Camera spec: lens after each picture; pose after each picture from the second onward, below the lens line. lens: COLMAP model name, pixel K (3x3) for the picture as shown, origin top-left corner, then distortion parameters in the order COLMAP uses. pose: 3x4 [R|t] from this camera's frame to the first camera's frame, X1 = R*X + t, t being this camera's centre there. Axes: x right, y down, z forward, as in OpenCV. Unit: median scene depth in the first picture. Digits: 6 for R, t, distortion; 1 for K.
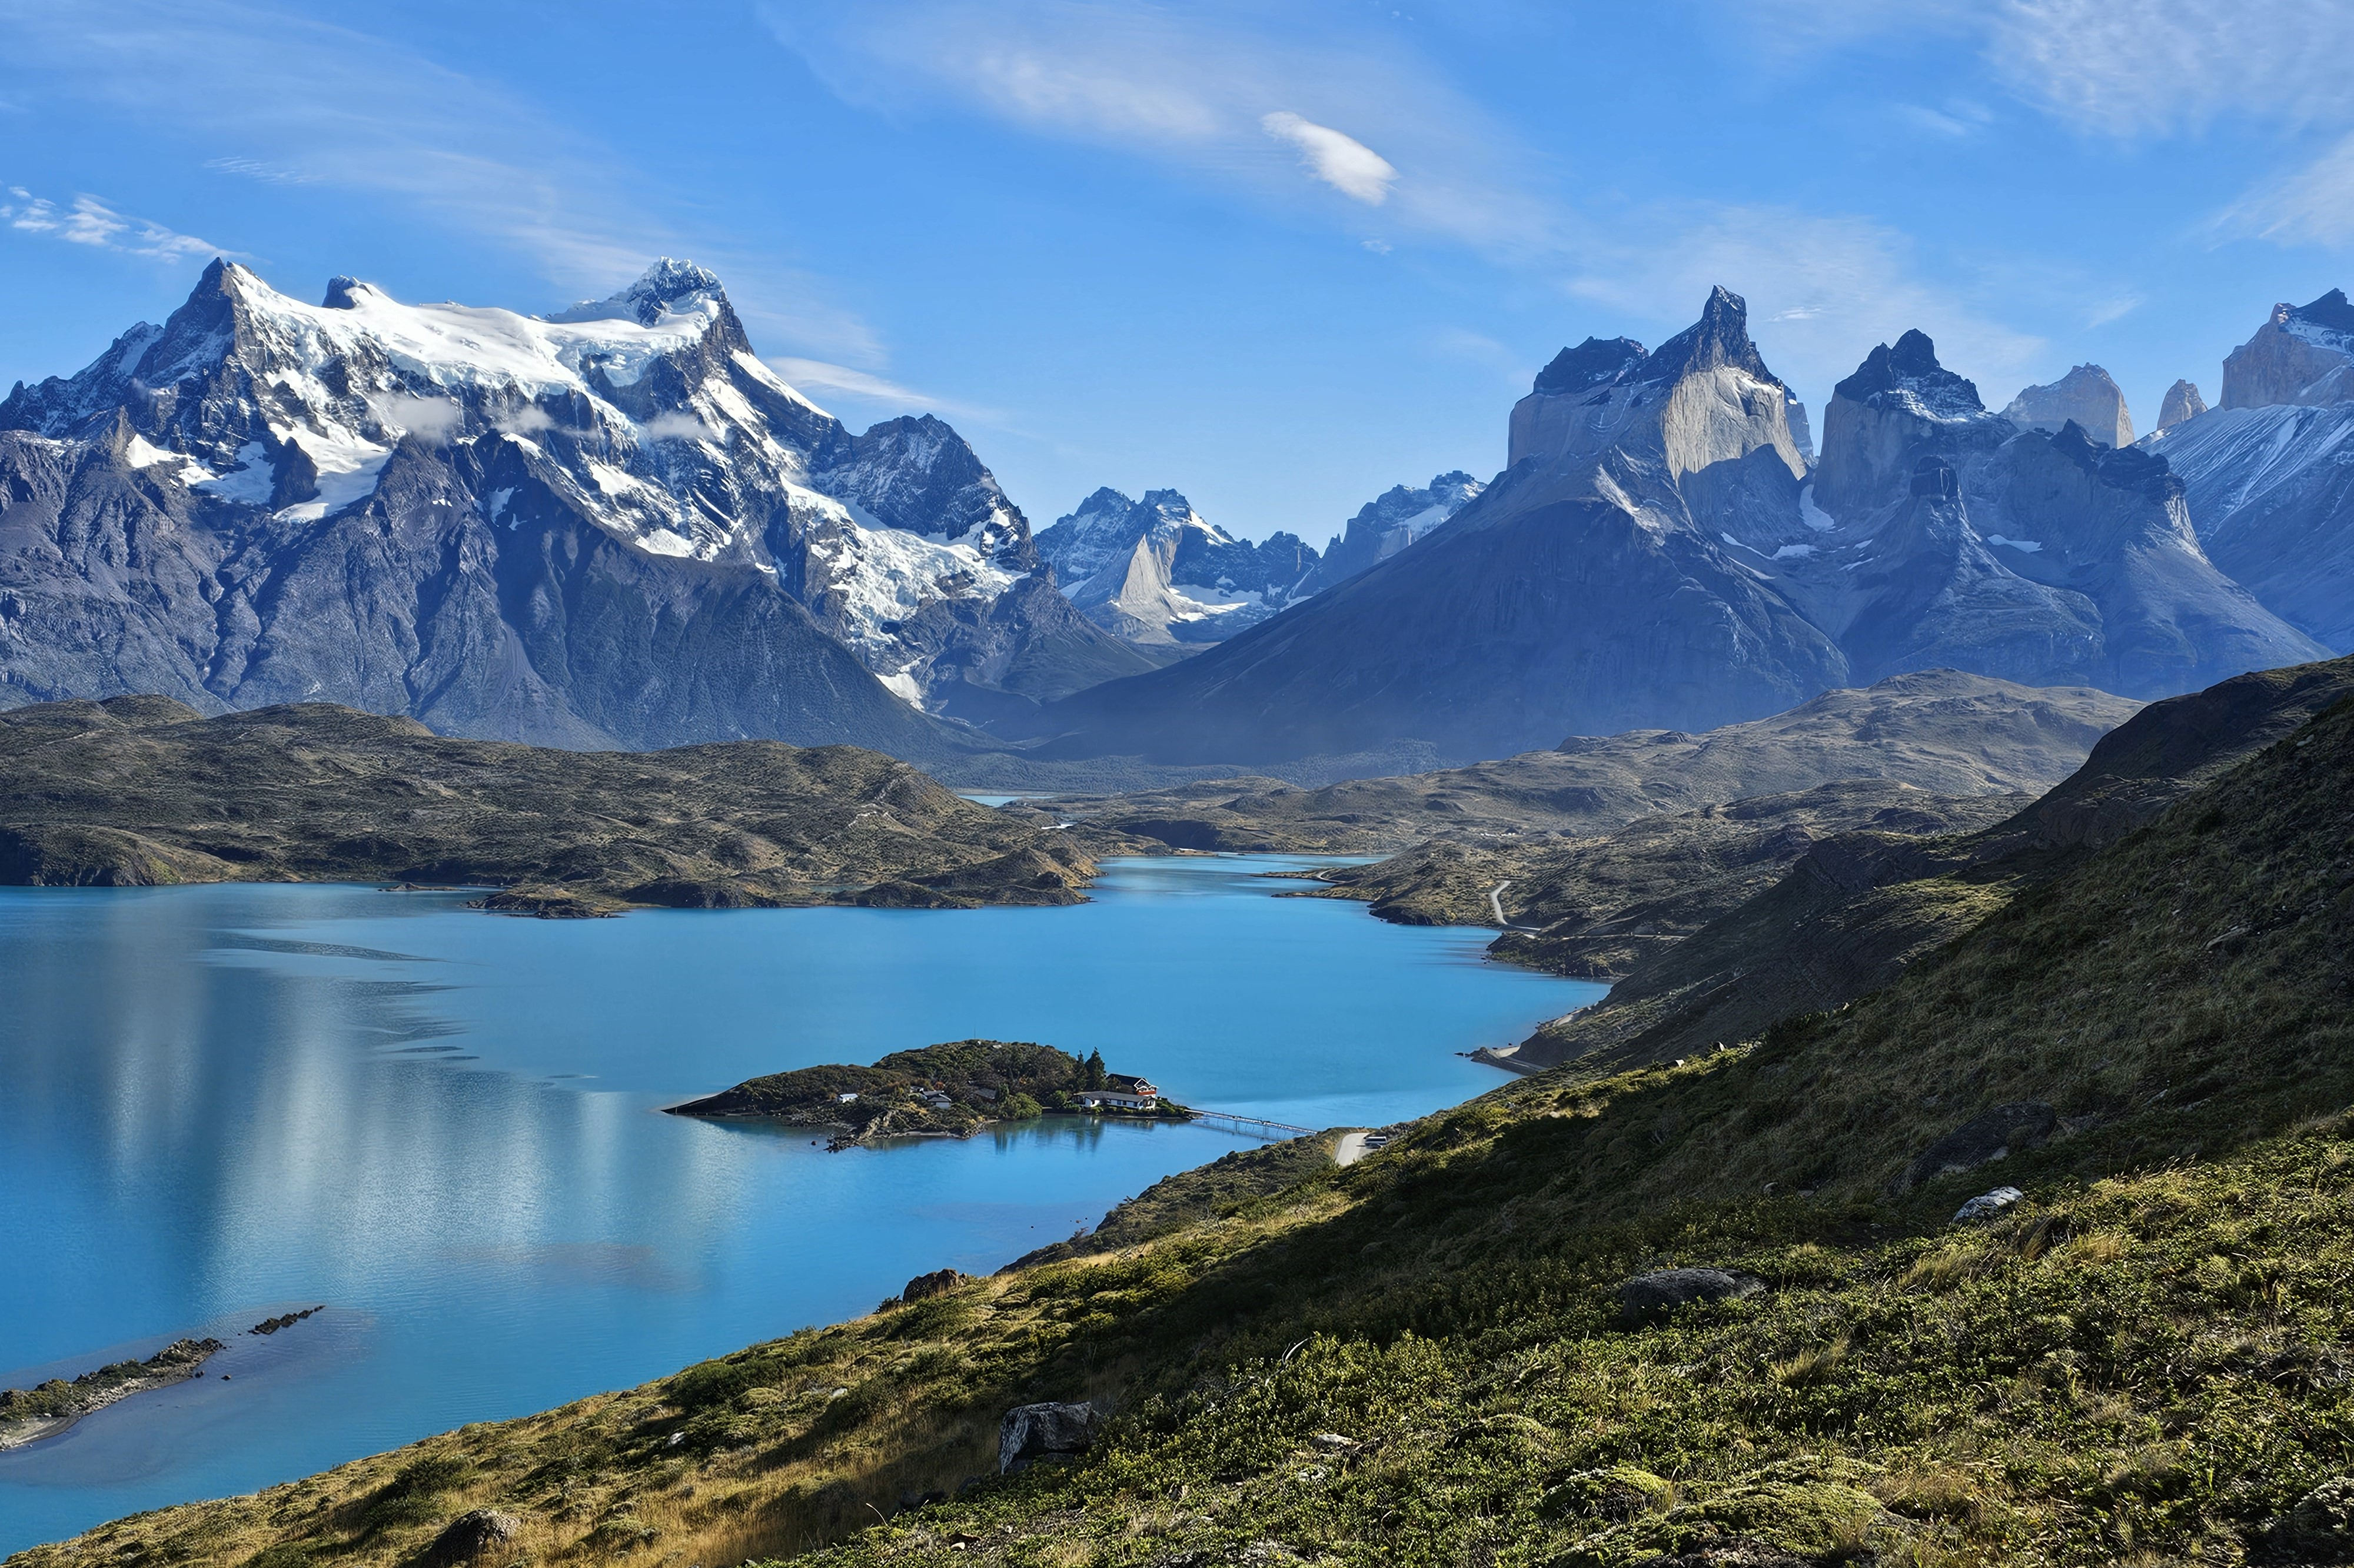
lens RADIAL K [[2242.8, 0, 1184.3], [0, 2242.8, 816.1], [0, 0, 1]] dist [0.127618, -0.017799]
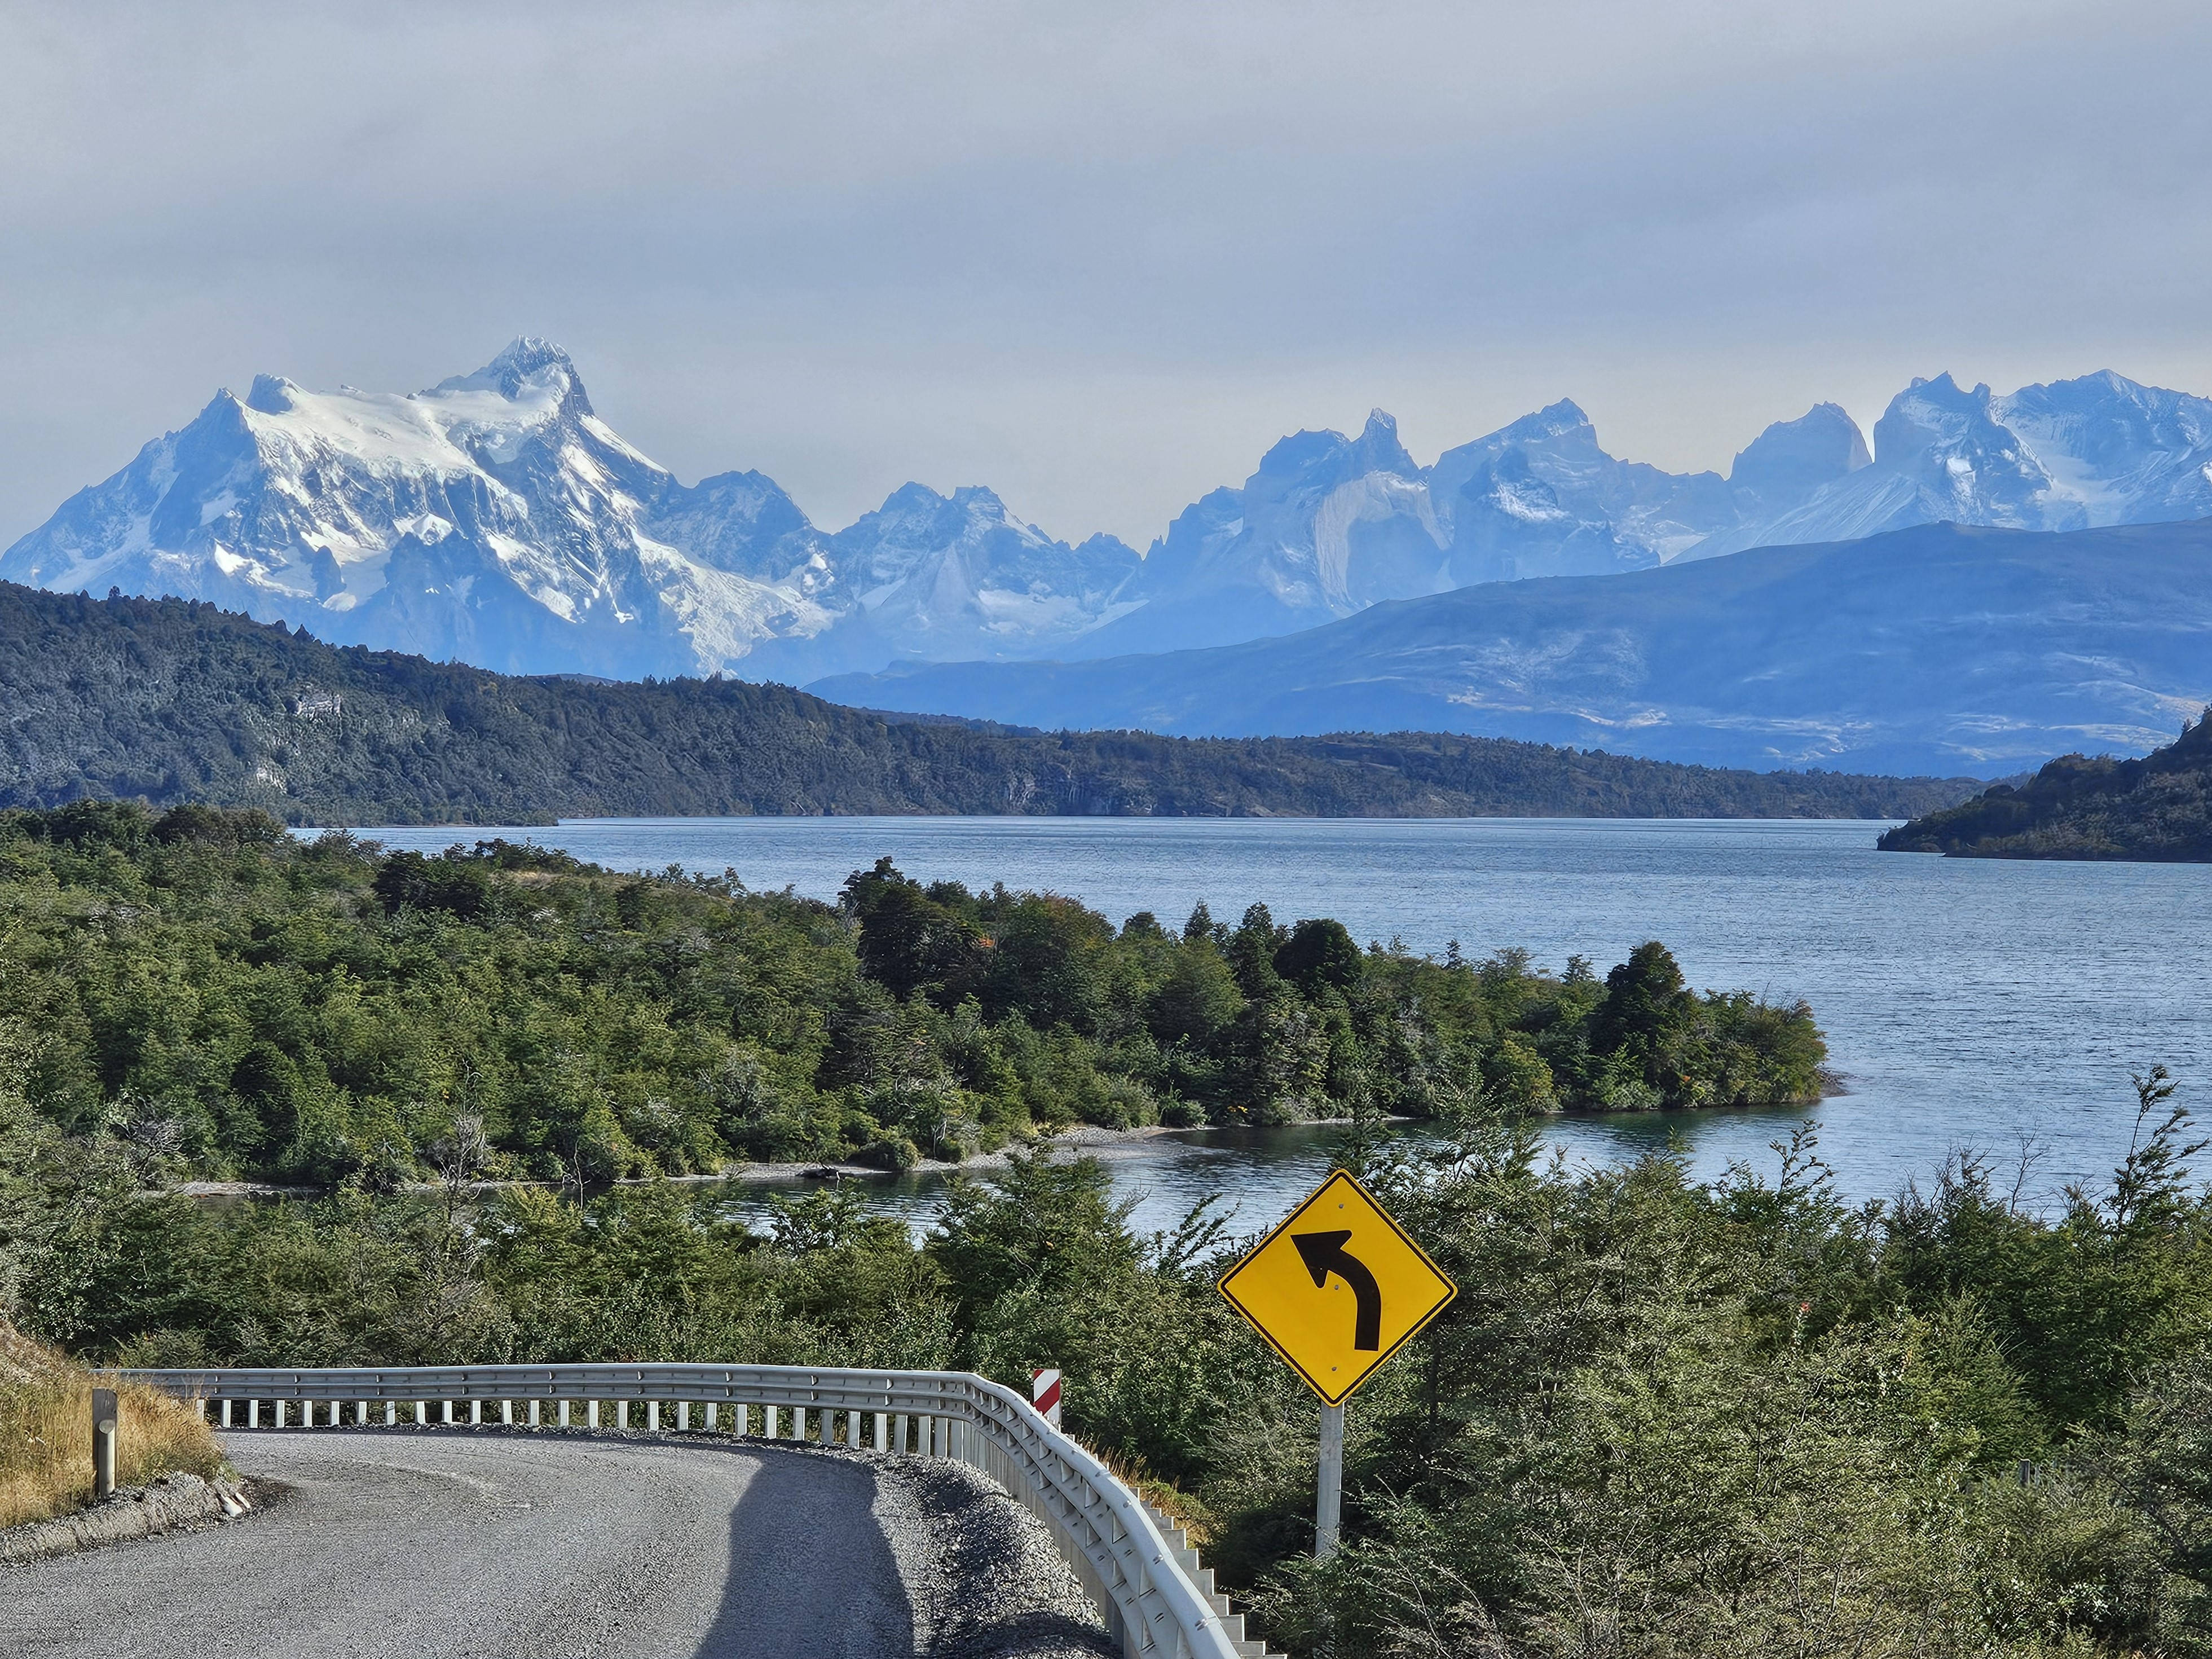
lens RADIAL K [[4426.6, 0, 1106.0], [0, 4426.6, 829.5], [0, 0, 1]] dist [-0.095926, 0.094297]
pose [[0.999940, -0.008740, 0.006583, 0.049609], [0.008852, 0.999813, -0.017179, 0.043707], [-0.006432, 0.017236, 0.999831, -1.285411]]
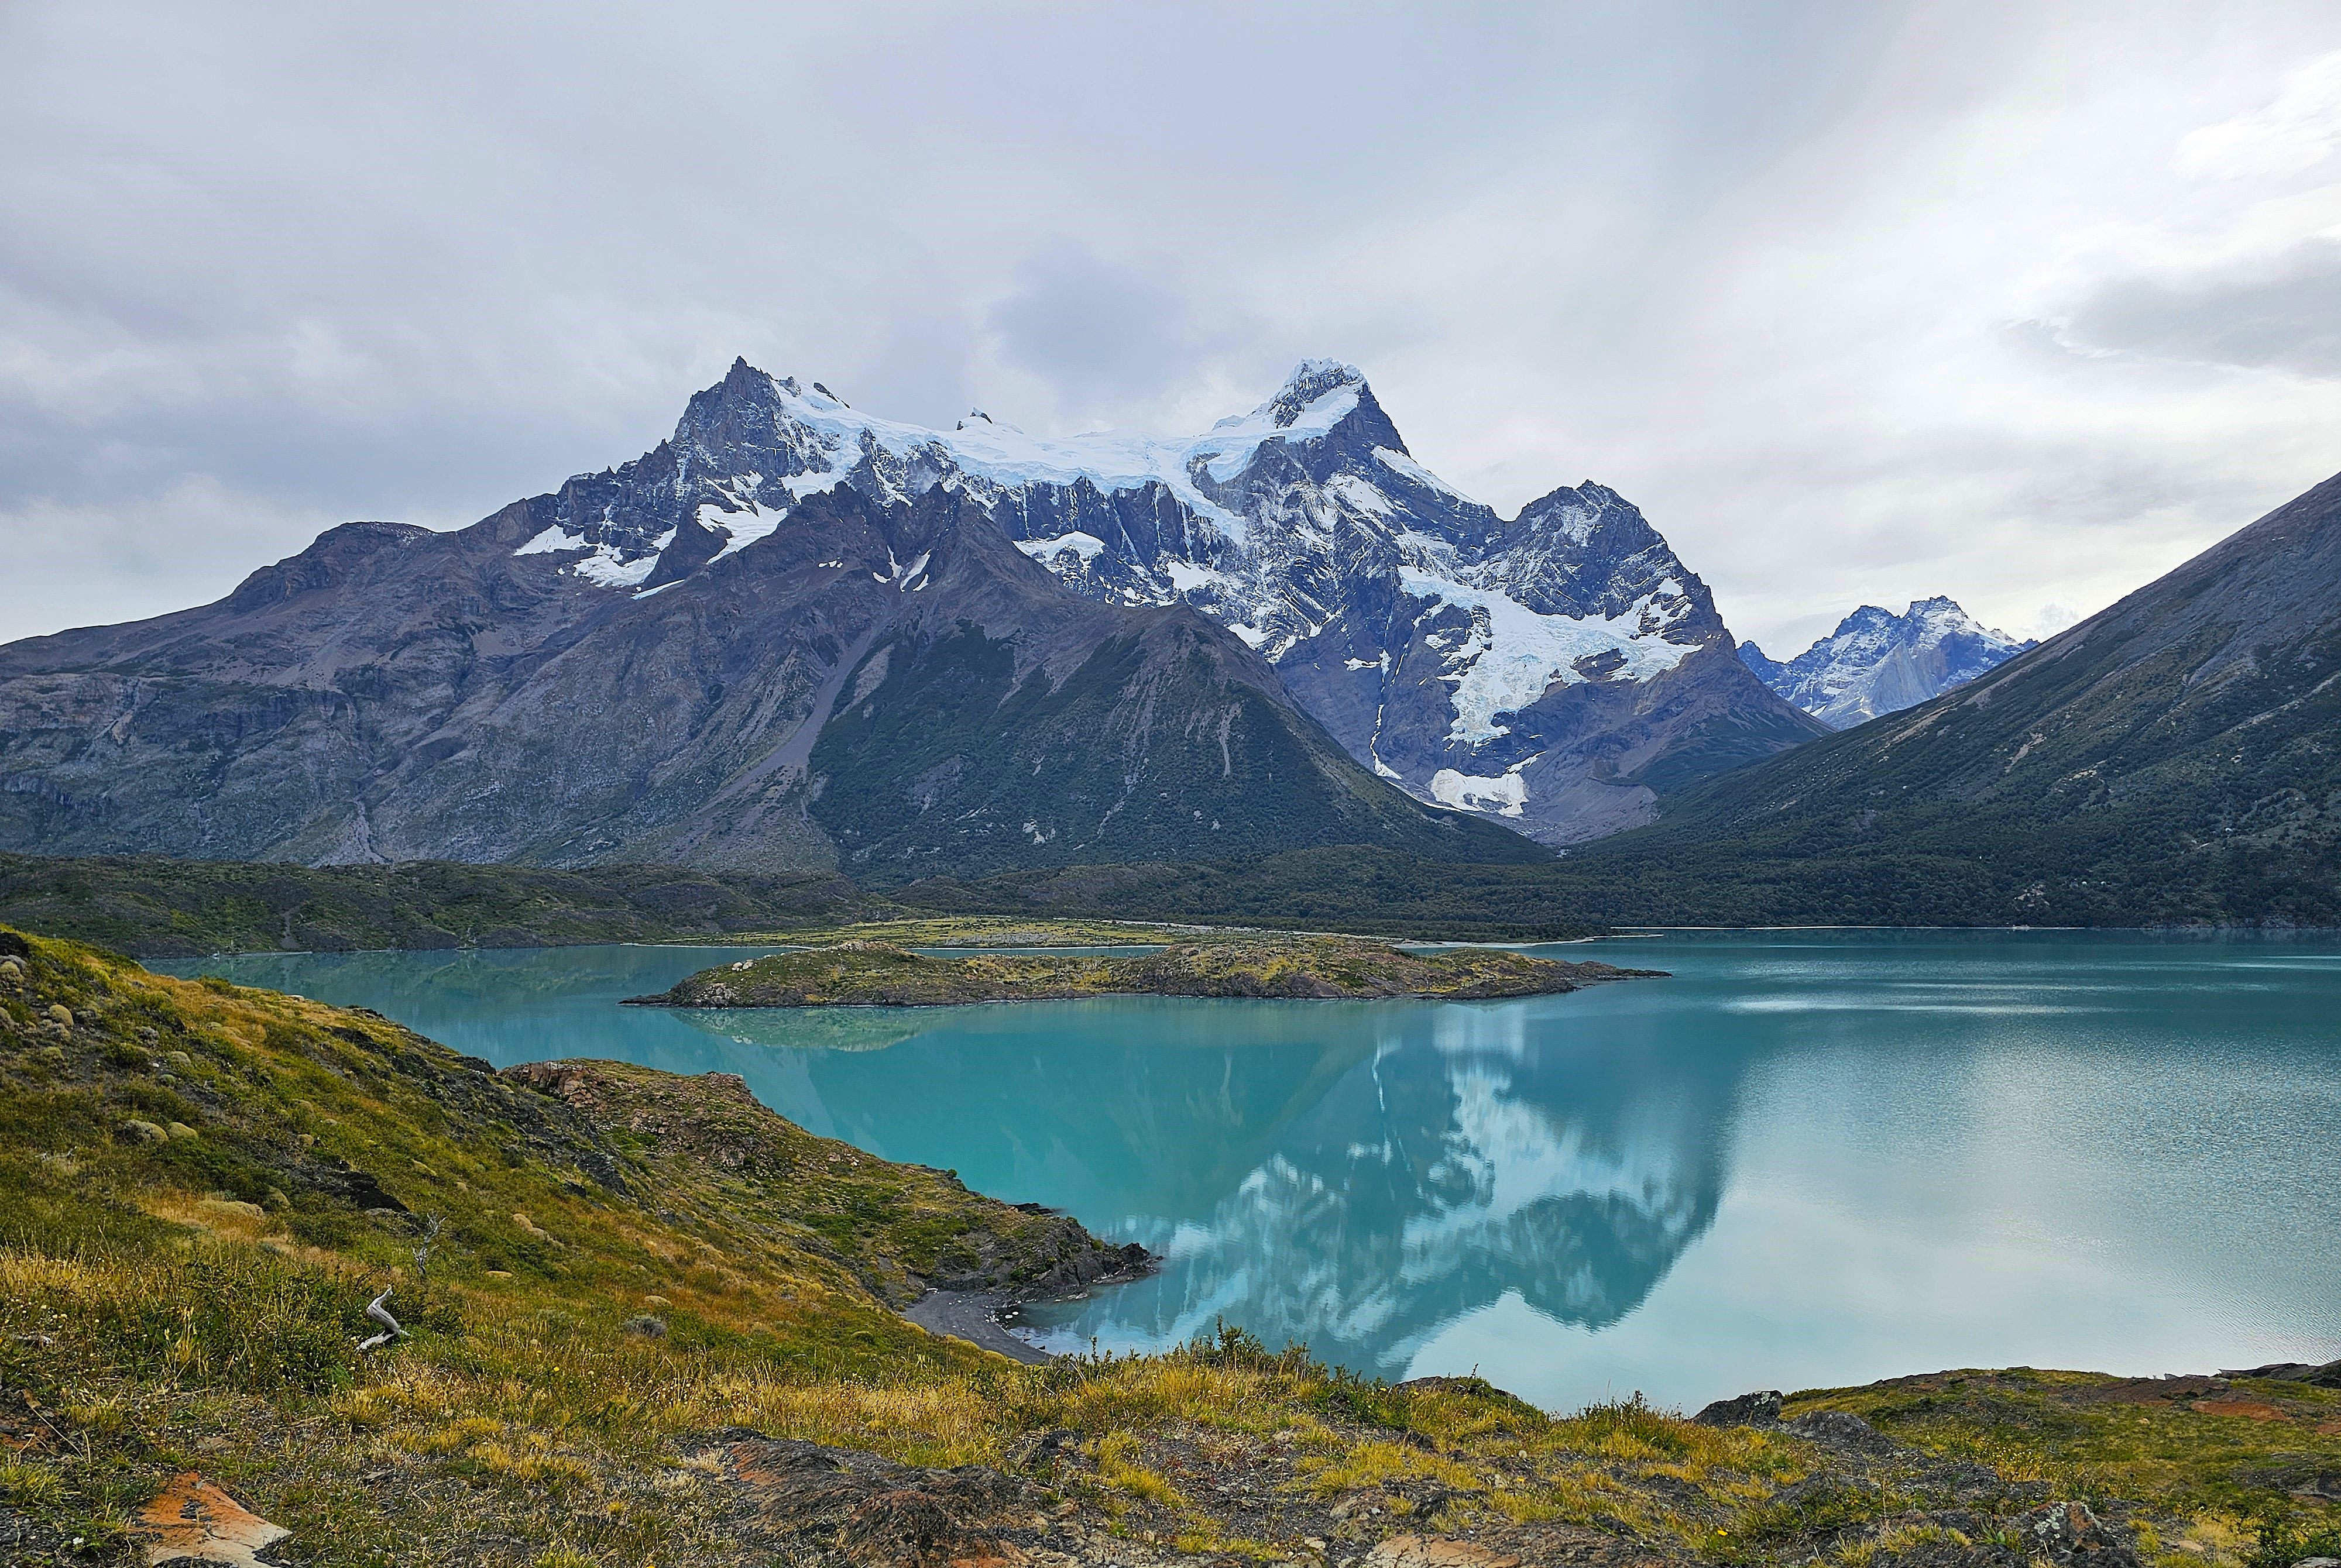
lens RADIAL K [[1530.2, 0, 1177.2], [0, 1530.2, 894.3], [0, 0, 1]] dist [0.038899, -0.001662]
pose [[0.882497, -0.017940, -0.469976, 0.021722], [0.004483, 0.999548, -0.029737, -0.005360], [0.470297, 0.024136, 0.882178, 0.444226]]
